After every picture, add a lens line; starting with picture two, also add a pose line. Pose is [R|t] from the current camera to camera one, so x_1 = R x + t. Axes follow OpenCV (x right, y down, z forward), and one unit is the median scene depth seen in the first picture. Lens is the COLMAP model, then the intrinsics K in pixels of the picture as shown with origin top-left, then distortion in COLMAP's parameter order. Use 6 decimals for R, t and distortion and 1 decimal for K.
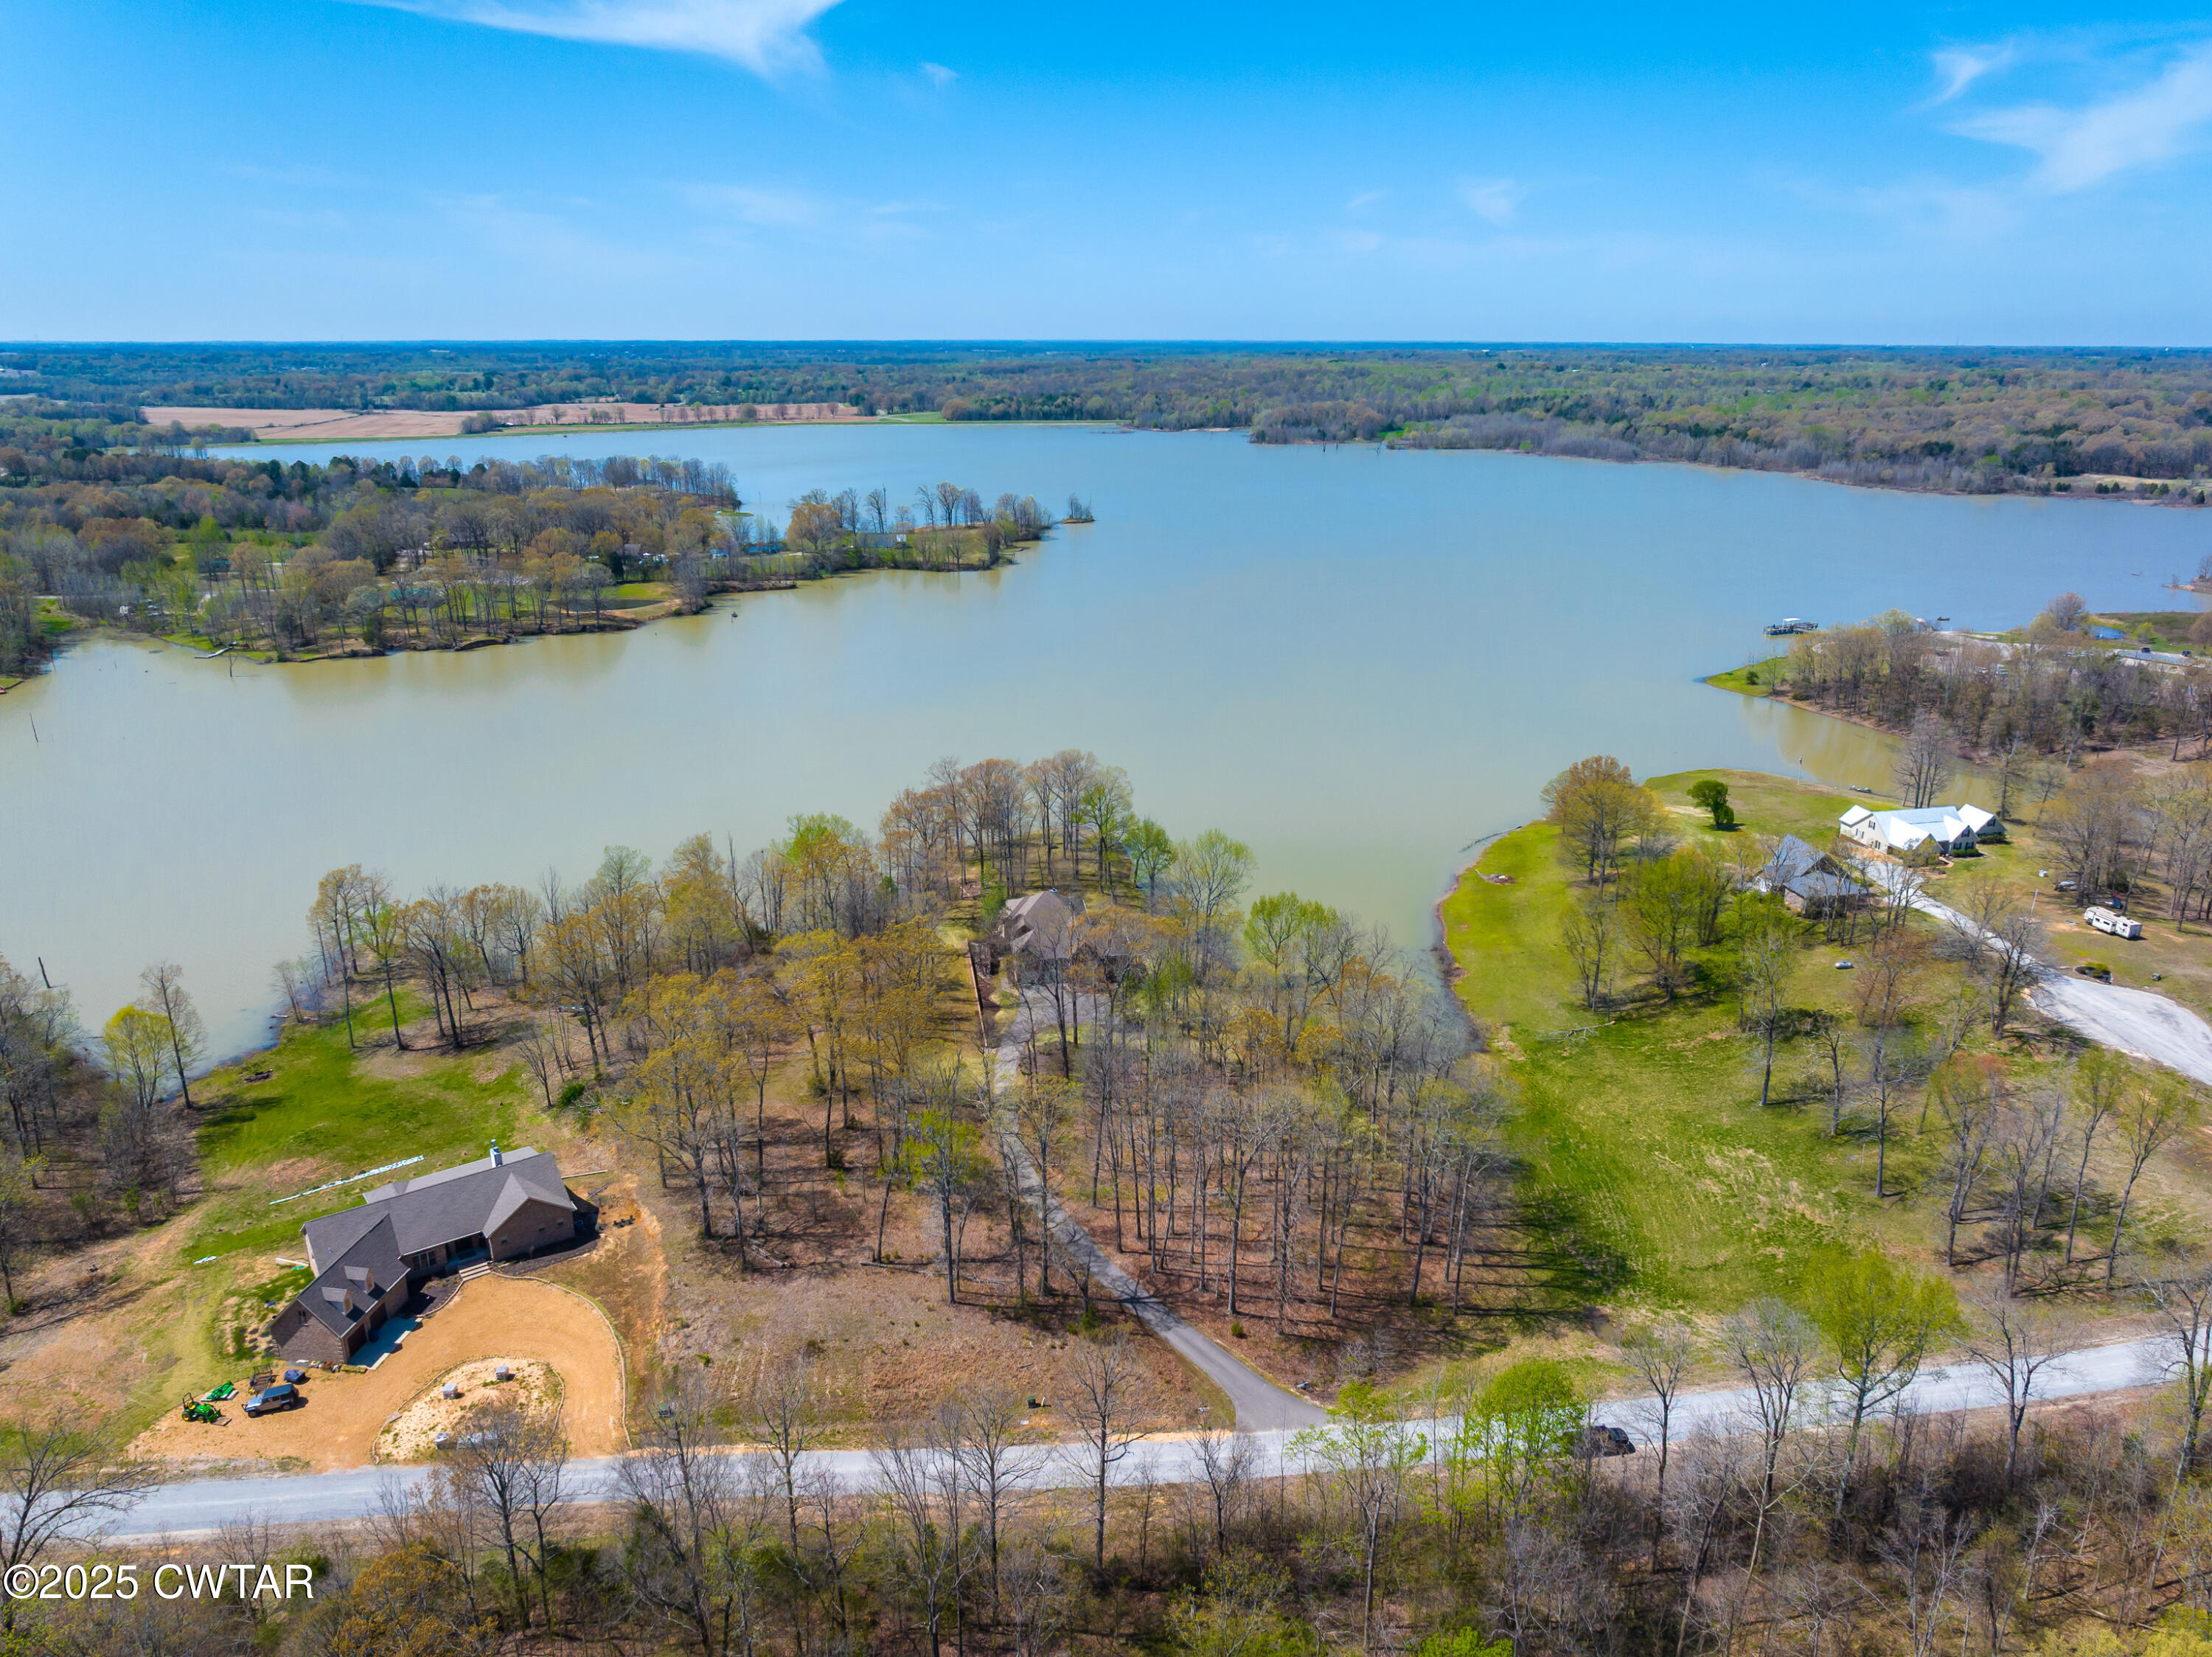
lens RADIAL K [[1557.5, 0, 1120.7], [0, 1557.5, 815.9], [0, 0, 1]] dist [-0.027801, 0.013673]
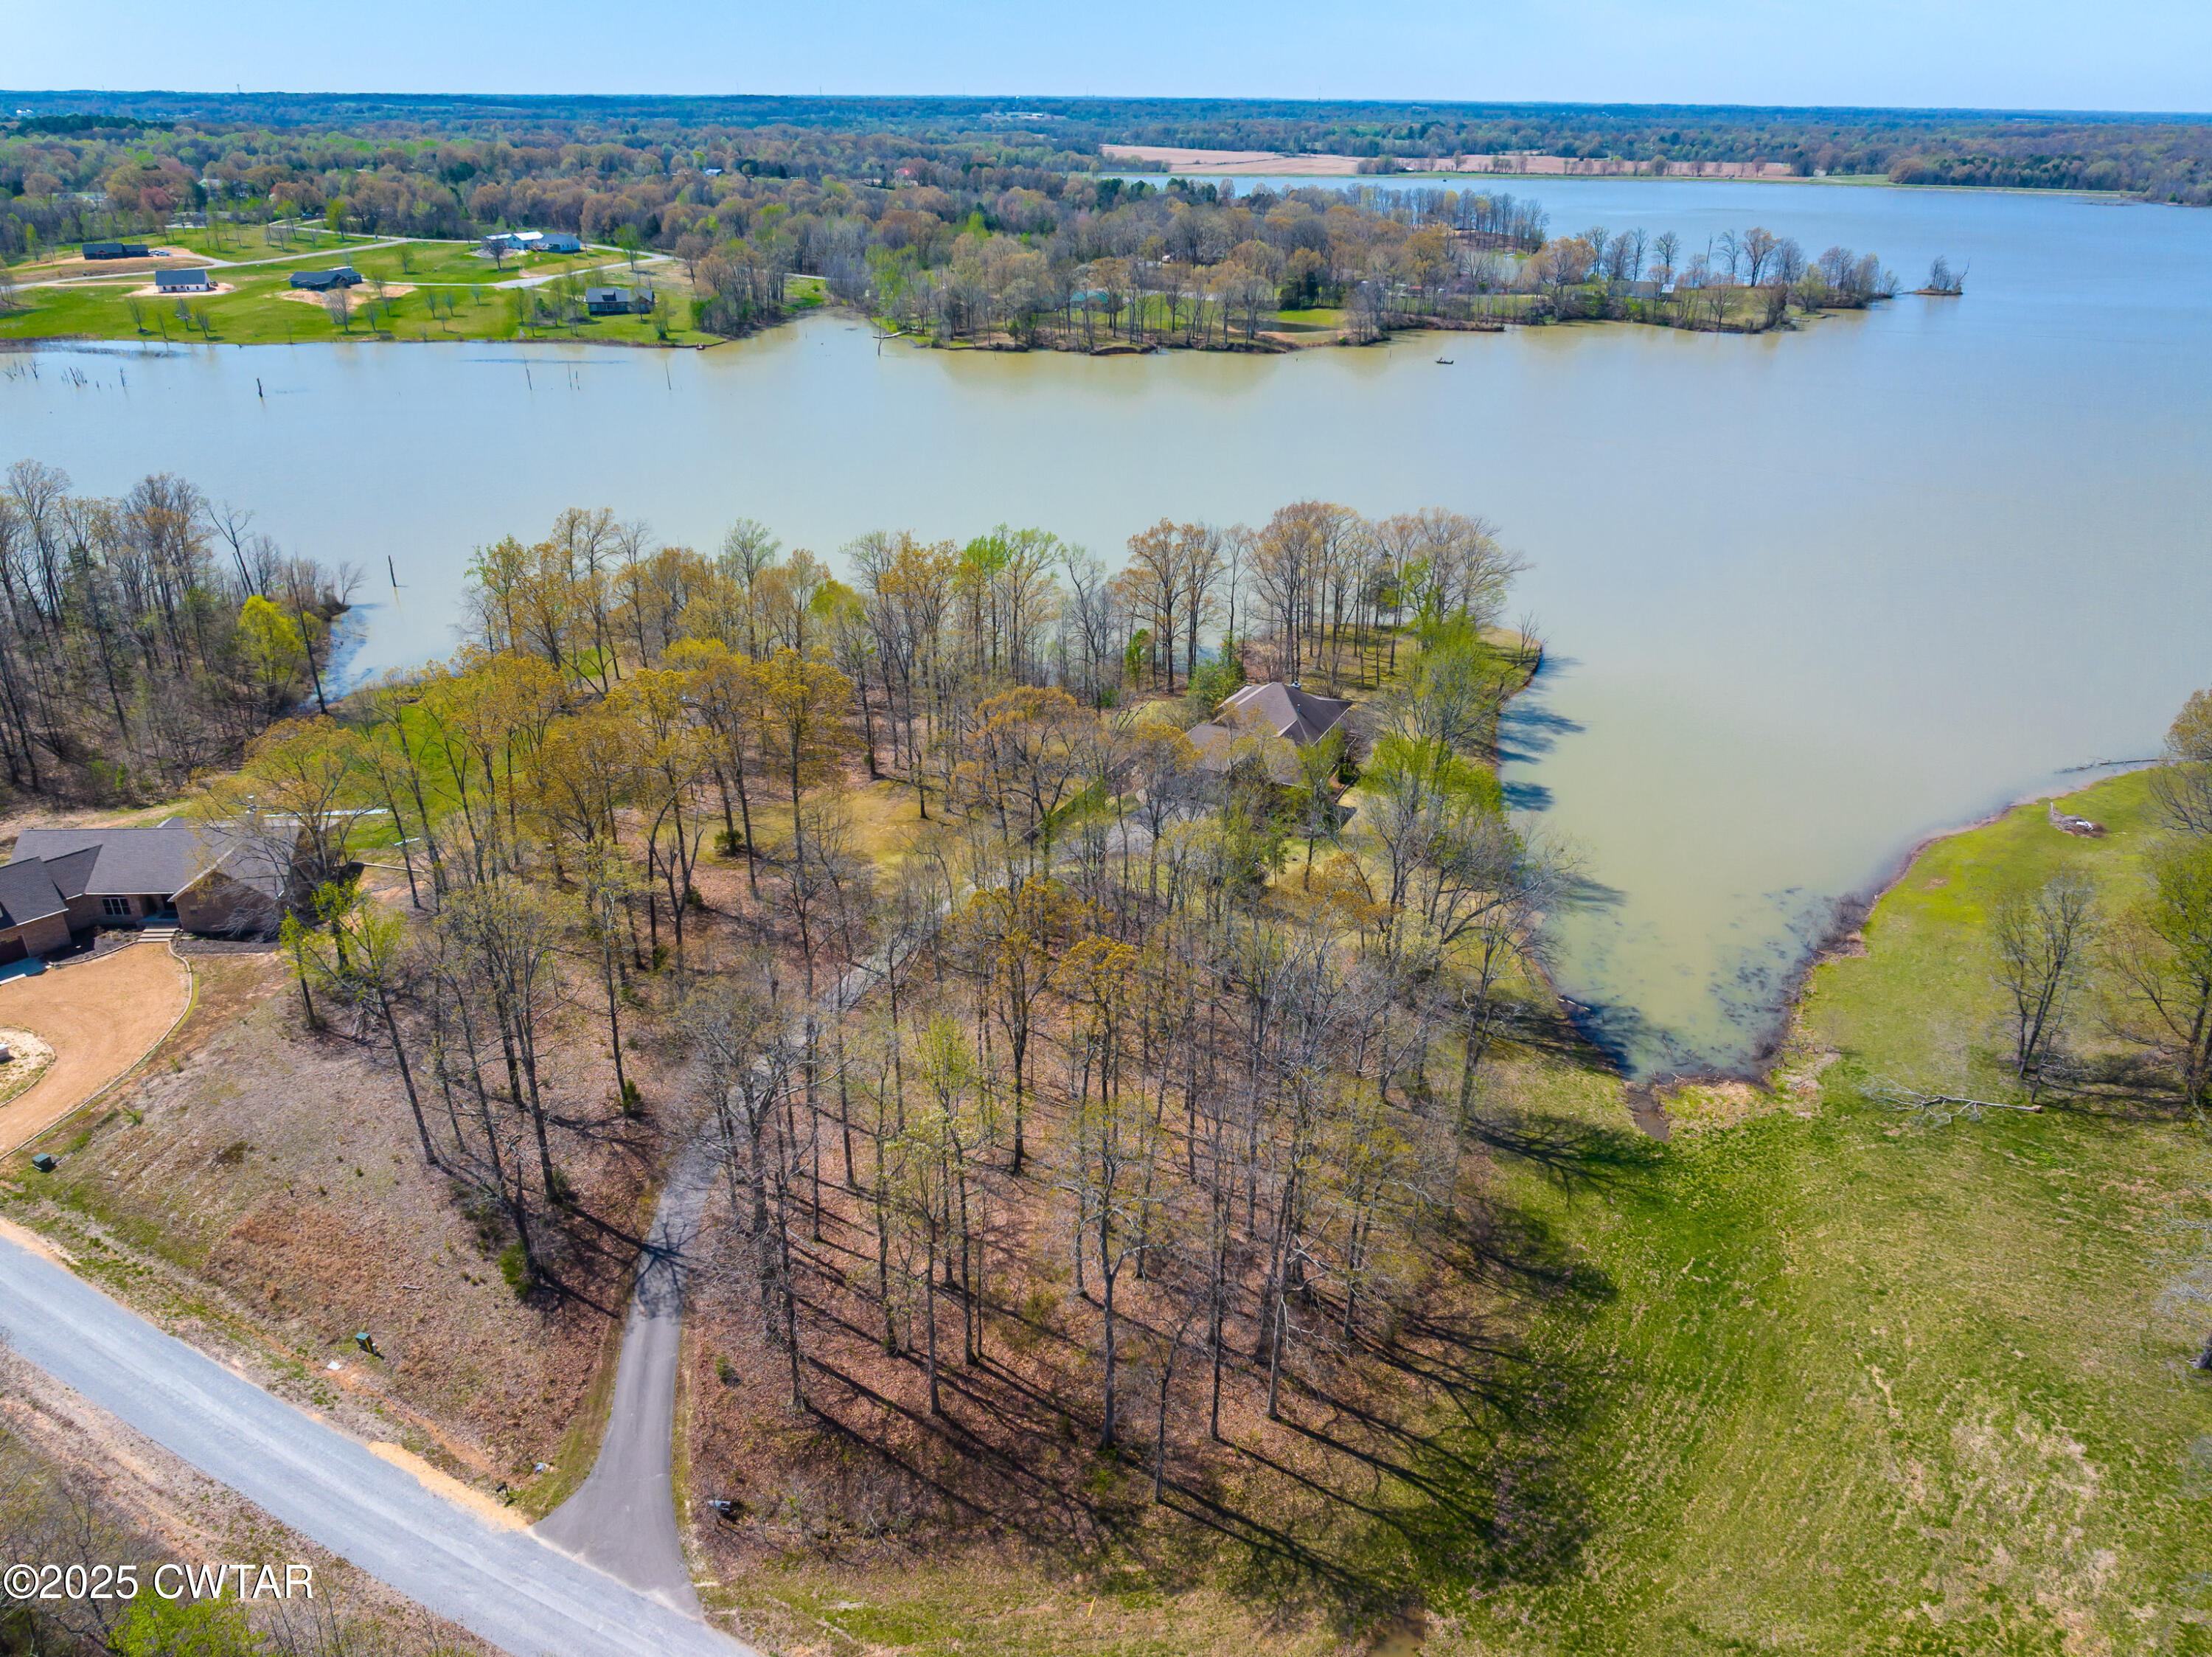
lens RADIAL K [[1557.5, 0, 1112.9], [0, 1557.5, 823.2], [0, 0, 1]] dist [-0.027801, 0.013673]
pose [[0.831519, 0.239649, -0.501144, 0.257031], [-0.168980, 0.968524, 0.182773, -0.006892], [0.529172, -0.067296, 0.845842, 0.328414]]
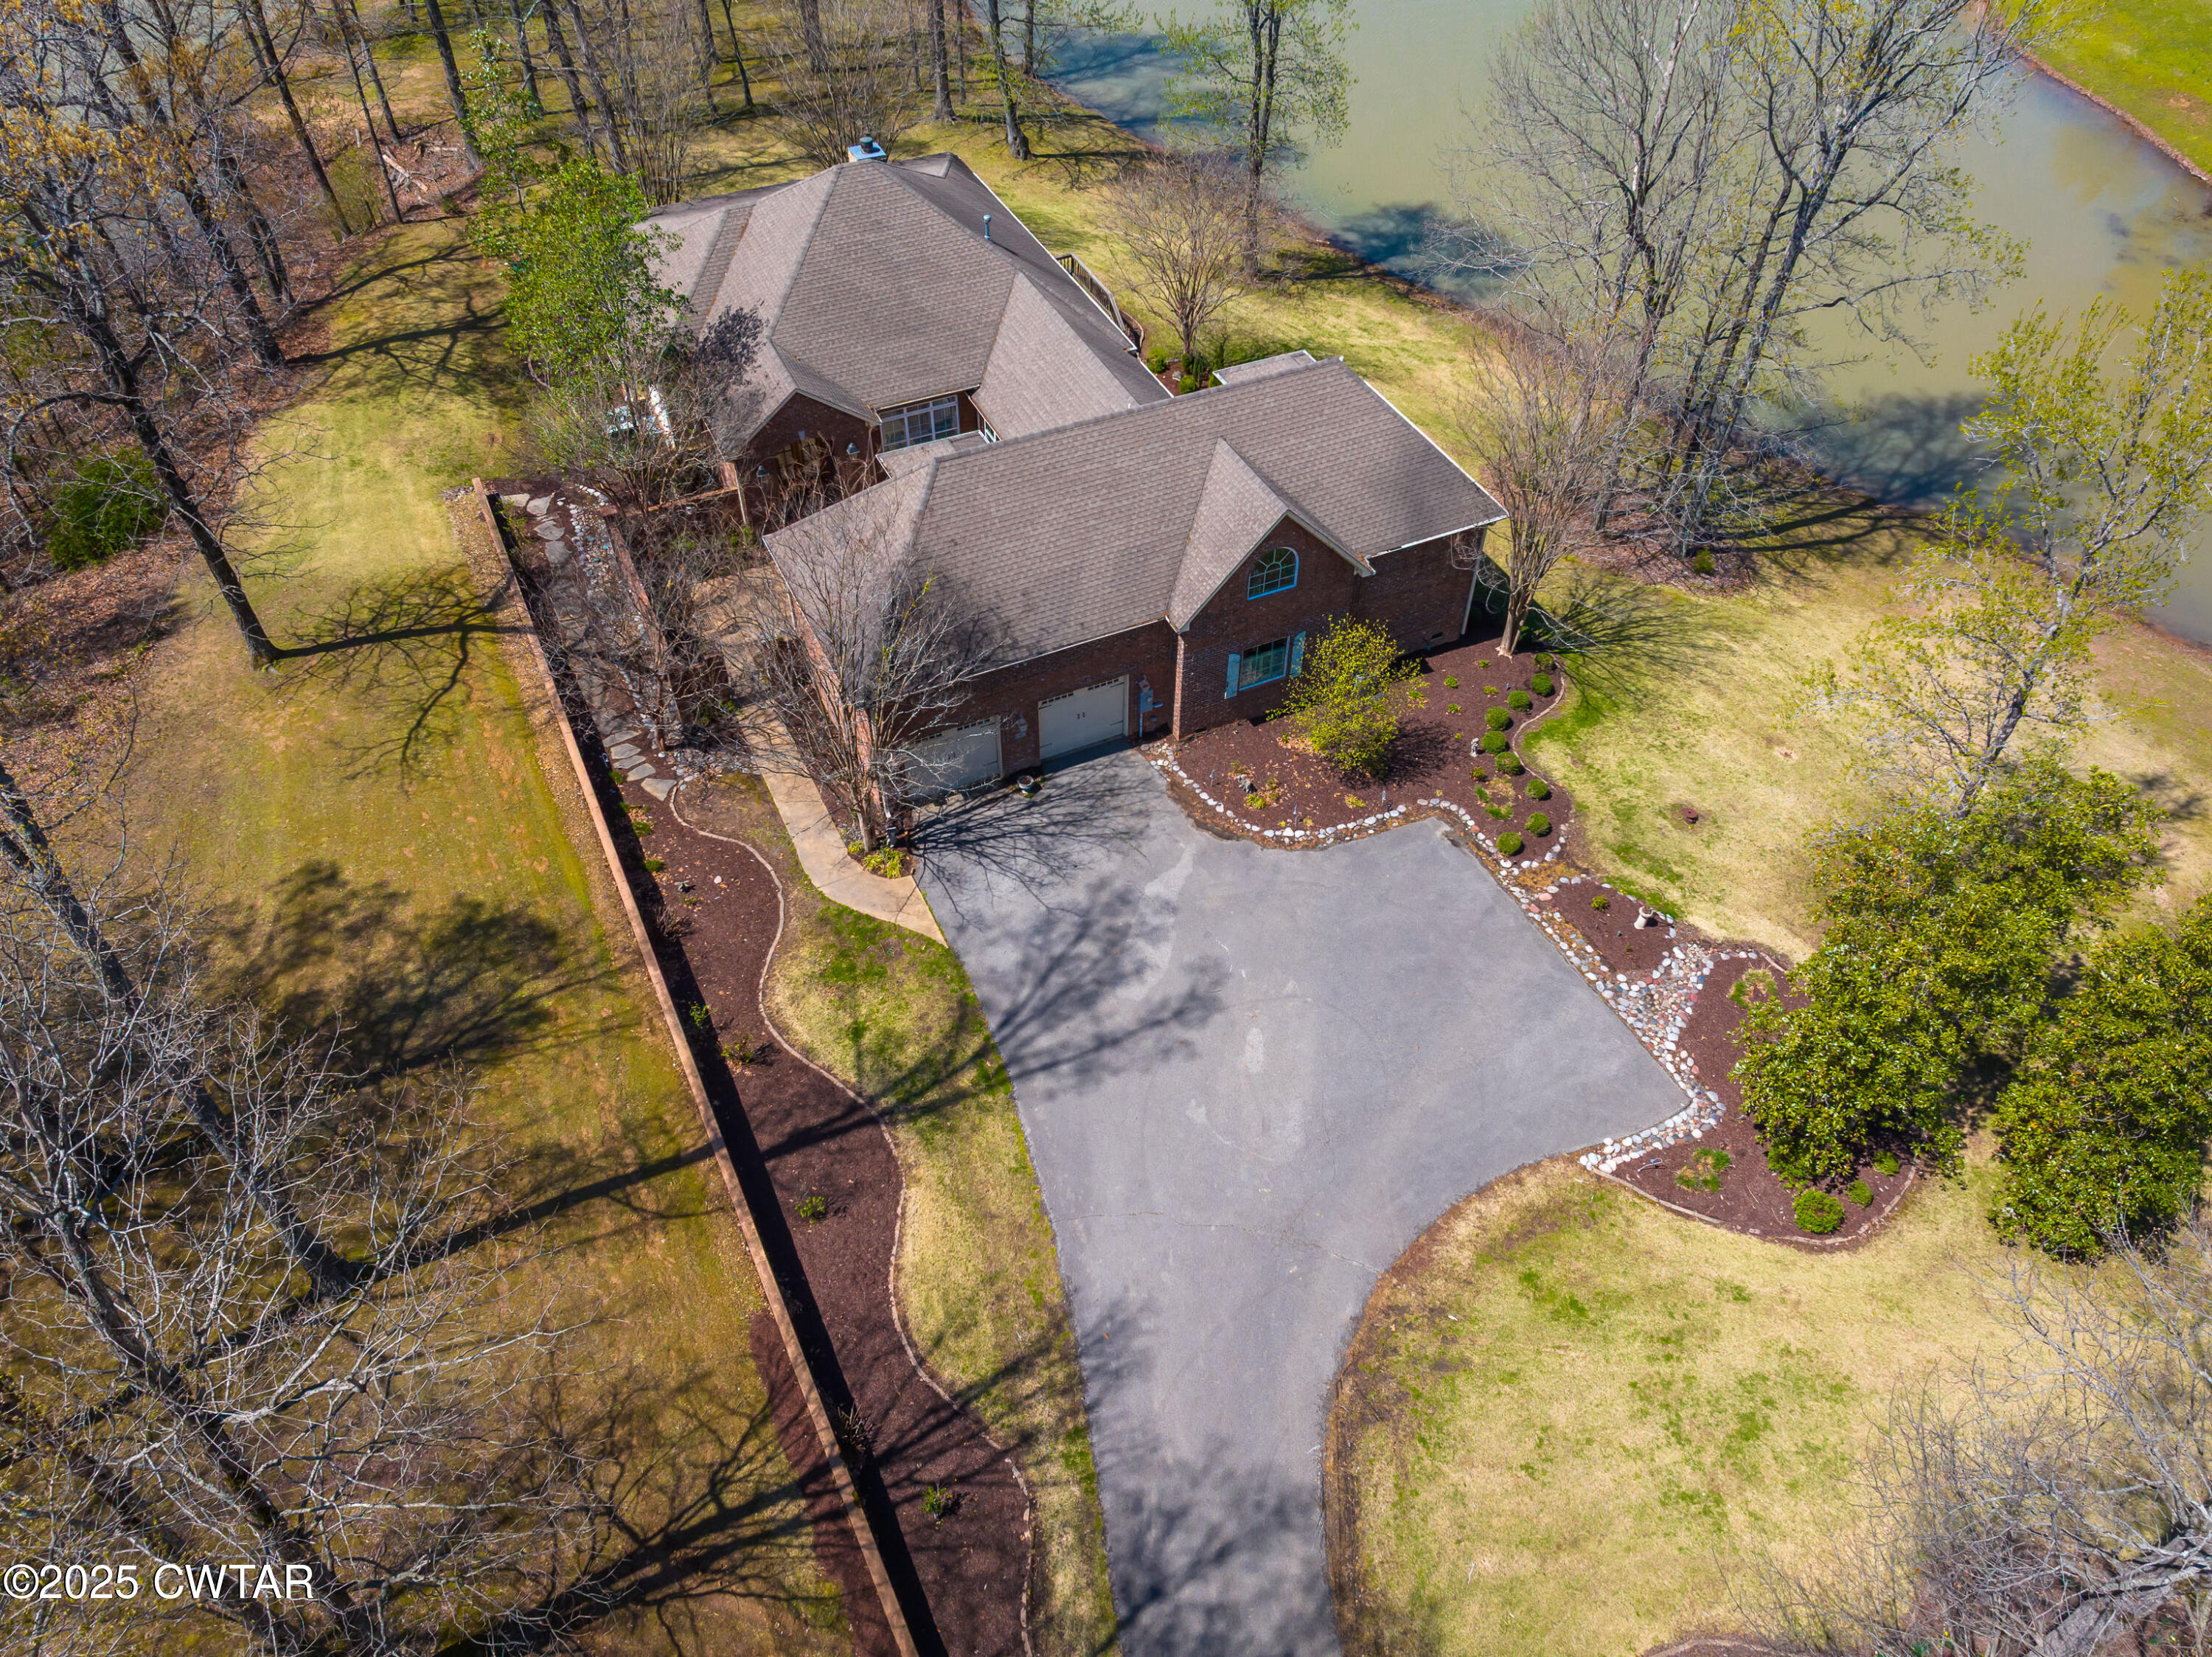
lens RADIAL K [[1557.5, 0, 1093.3], [0, 1557.5, 823.0], [0, 0, 1]] dist [-0.027801, 0.013673]
pose [[0.957207, -0.212123, 0.196870, -0.069918], [0.087533, 0.860609, 0.501688, 0.025175], [-0.275848, -0.462987, 0.842349, 0.765683]]
